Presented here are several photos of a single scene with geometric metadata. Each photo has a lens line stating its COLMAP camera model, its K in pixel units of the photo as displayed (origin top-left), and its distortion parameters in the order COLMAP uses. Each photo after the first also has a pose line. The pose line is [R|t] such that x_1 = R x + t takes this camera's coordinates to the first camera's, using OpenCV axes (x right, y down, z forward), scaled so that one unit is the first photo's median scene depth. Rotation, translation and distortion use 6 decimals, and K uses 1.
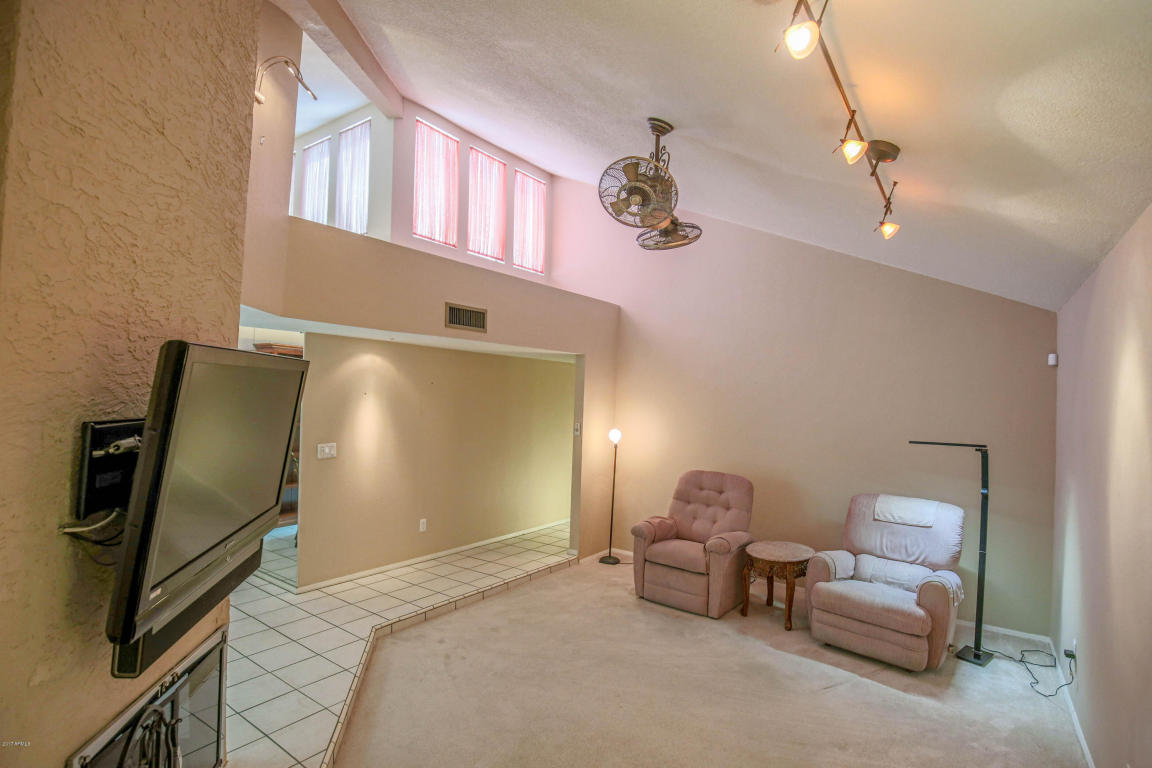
lens RADIAL K [[564.9, 0, 574.3], [0, 564.9, 390.7], [0, 0, 1]] dist [-0.036272, 0.005730]
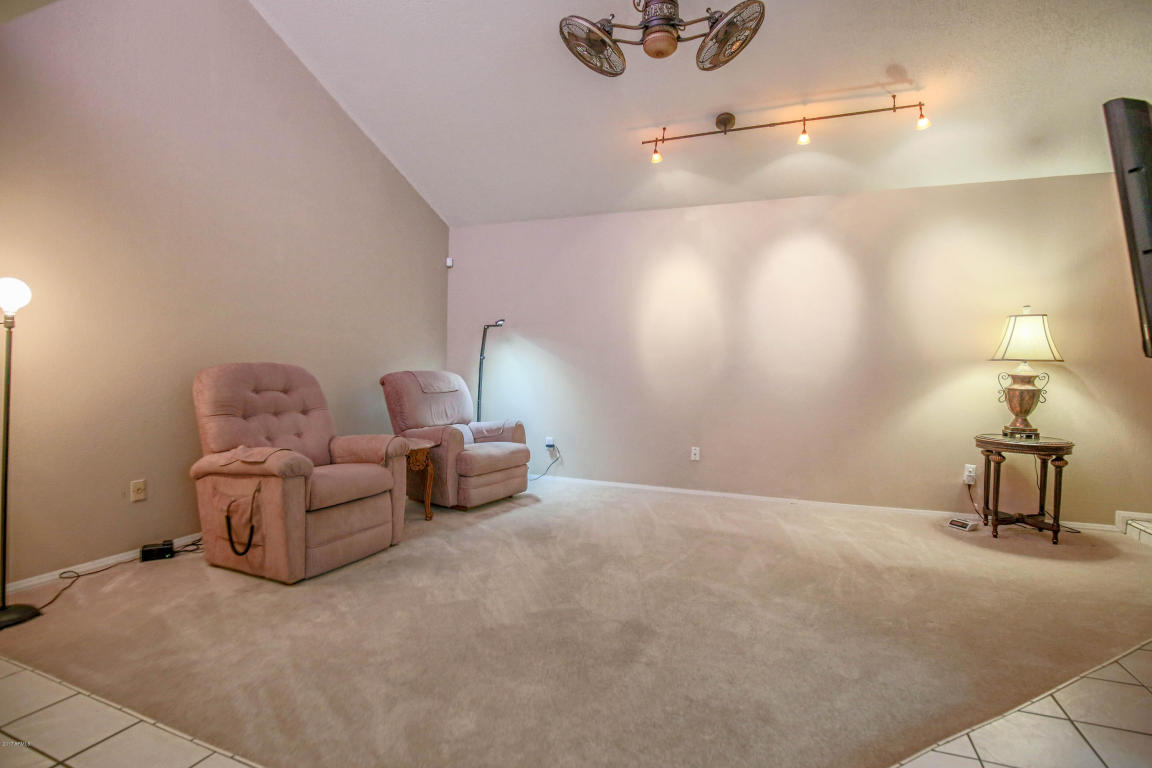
lens RADIAL K [[564.9, 0, 586.5], [0, 564.9, 381.3], [0, 0, 1]] dist [-0.036272, 0.005730]
pose [[-0.264735, -0.059373, 0.962492, -0.504658], [-0.033227, 0.998072, 0.052429, 0.133767], [-0.963749, -0.018101, -0.266197, 0.910322]]
